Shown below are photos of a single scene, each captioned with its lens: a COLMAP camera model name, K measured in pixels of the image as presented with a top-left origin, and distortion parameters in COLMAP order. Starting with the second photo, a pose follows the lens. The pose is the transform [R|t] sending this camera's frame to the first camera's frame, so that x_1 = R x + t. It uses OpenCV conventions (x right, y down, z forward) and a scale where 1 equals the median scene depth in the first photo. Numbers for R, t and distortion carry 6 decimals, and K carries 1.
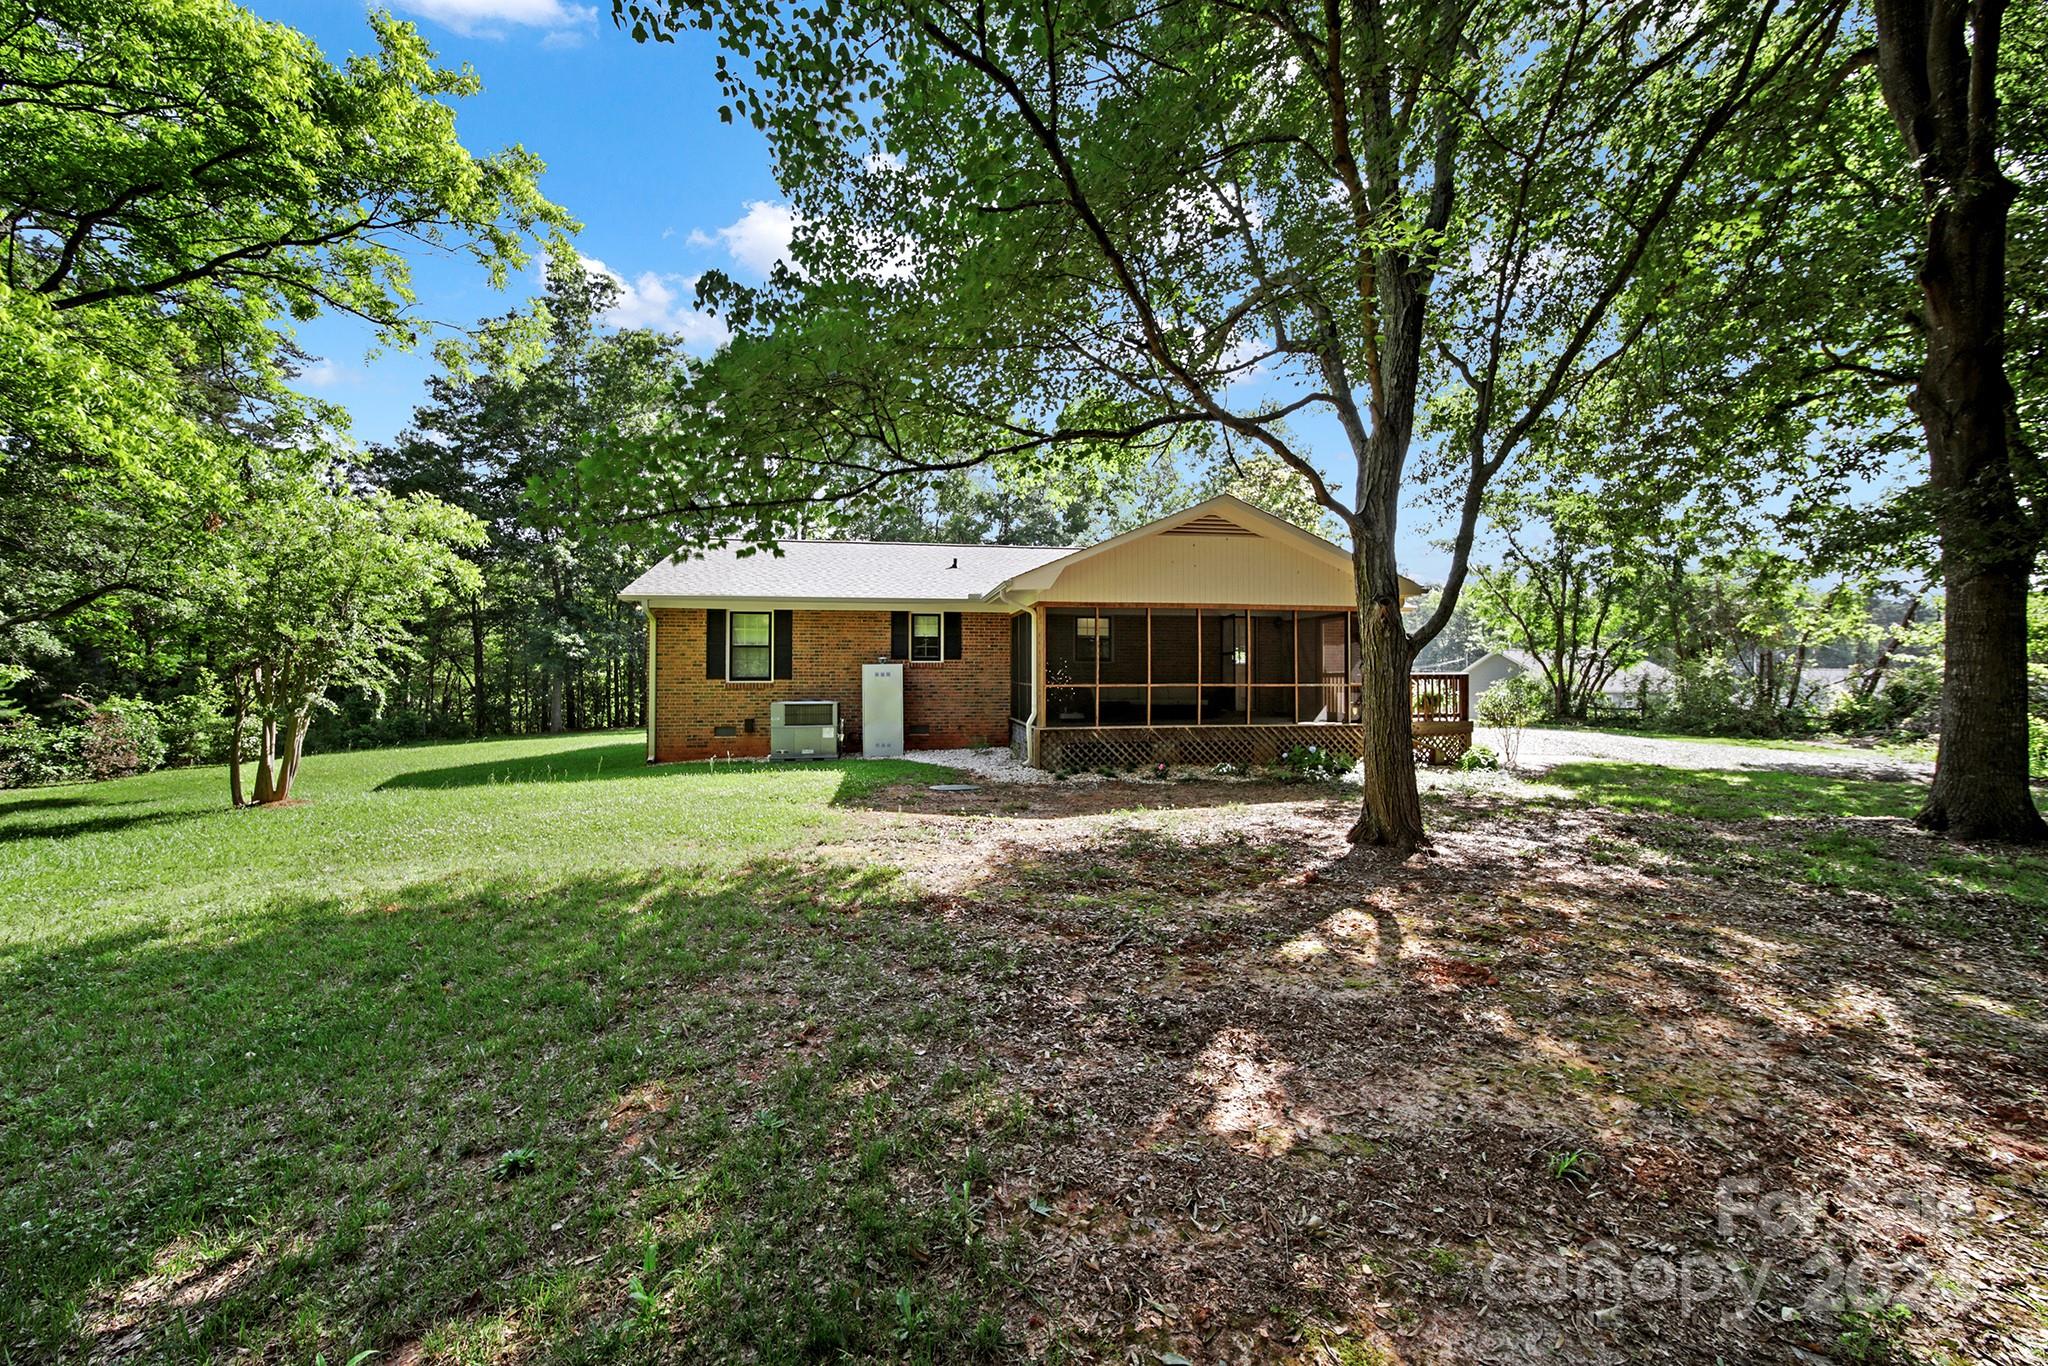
lens RADIAL K [[757.3, 0, 1015.3], [0, 757.3, 683.1], [0, 0, 1]] dist [-0.000445, 0.001181]
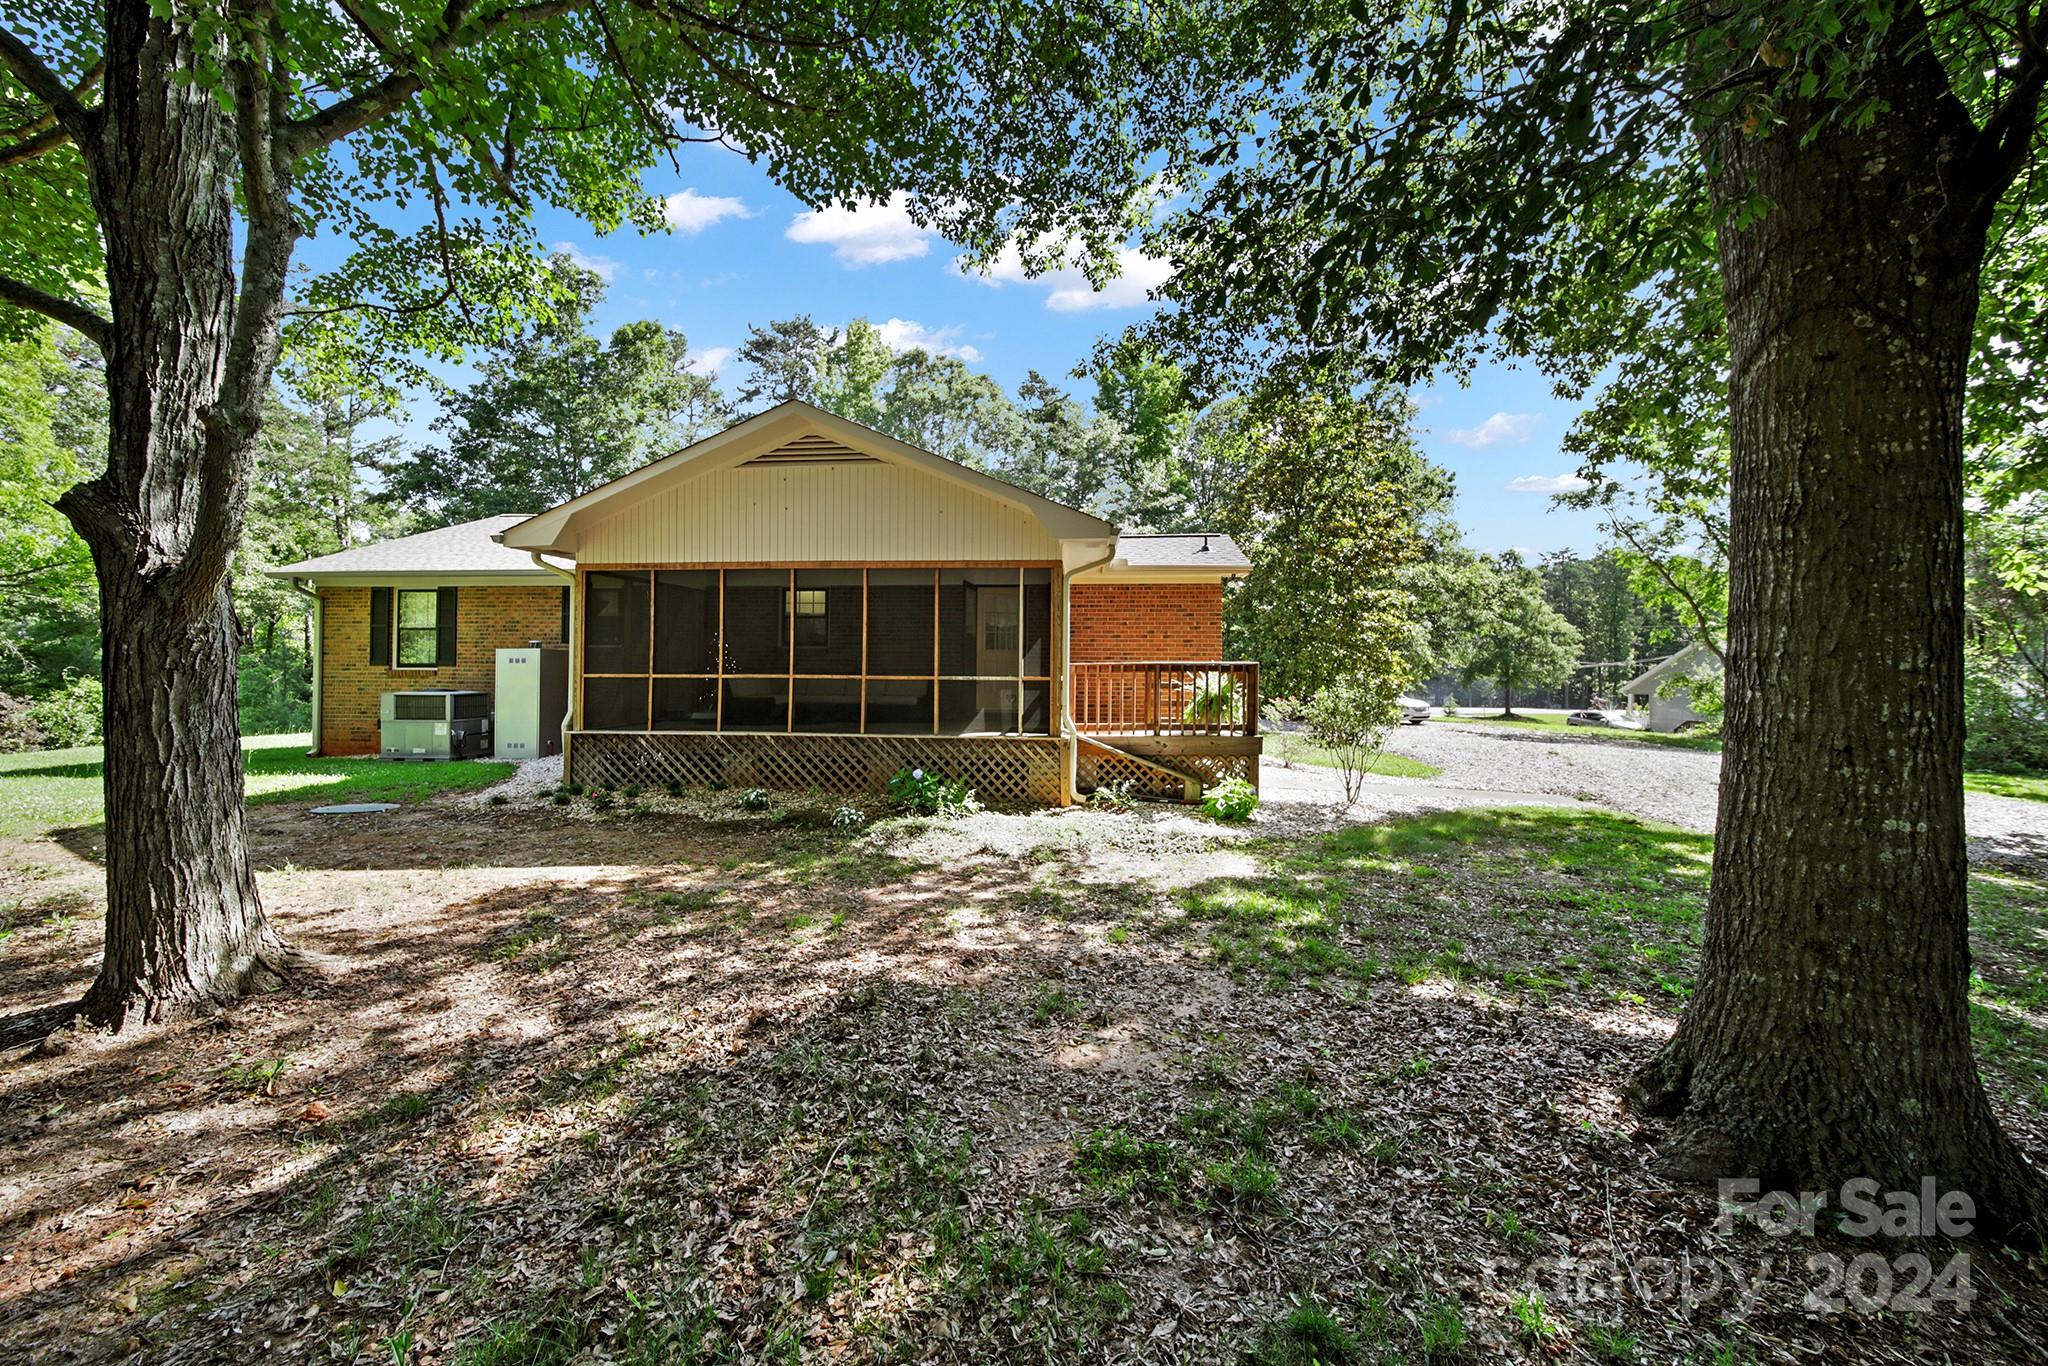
lens RADIAL K [[757.3, 0, 1029.1], [0, 757.3, 680.8], [0, 0, 1]] dist [-0.000445, 0.001181]
pose [[0.967900, 0.009895, -0.251141, 0.573620], [-0.009064, 0.999949, 0.004464, 0.001565], [0.251172, -0.002044, 0.967940, 0.334233]]
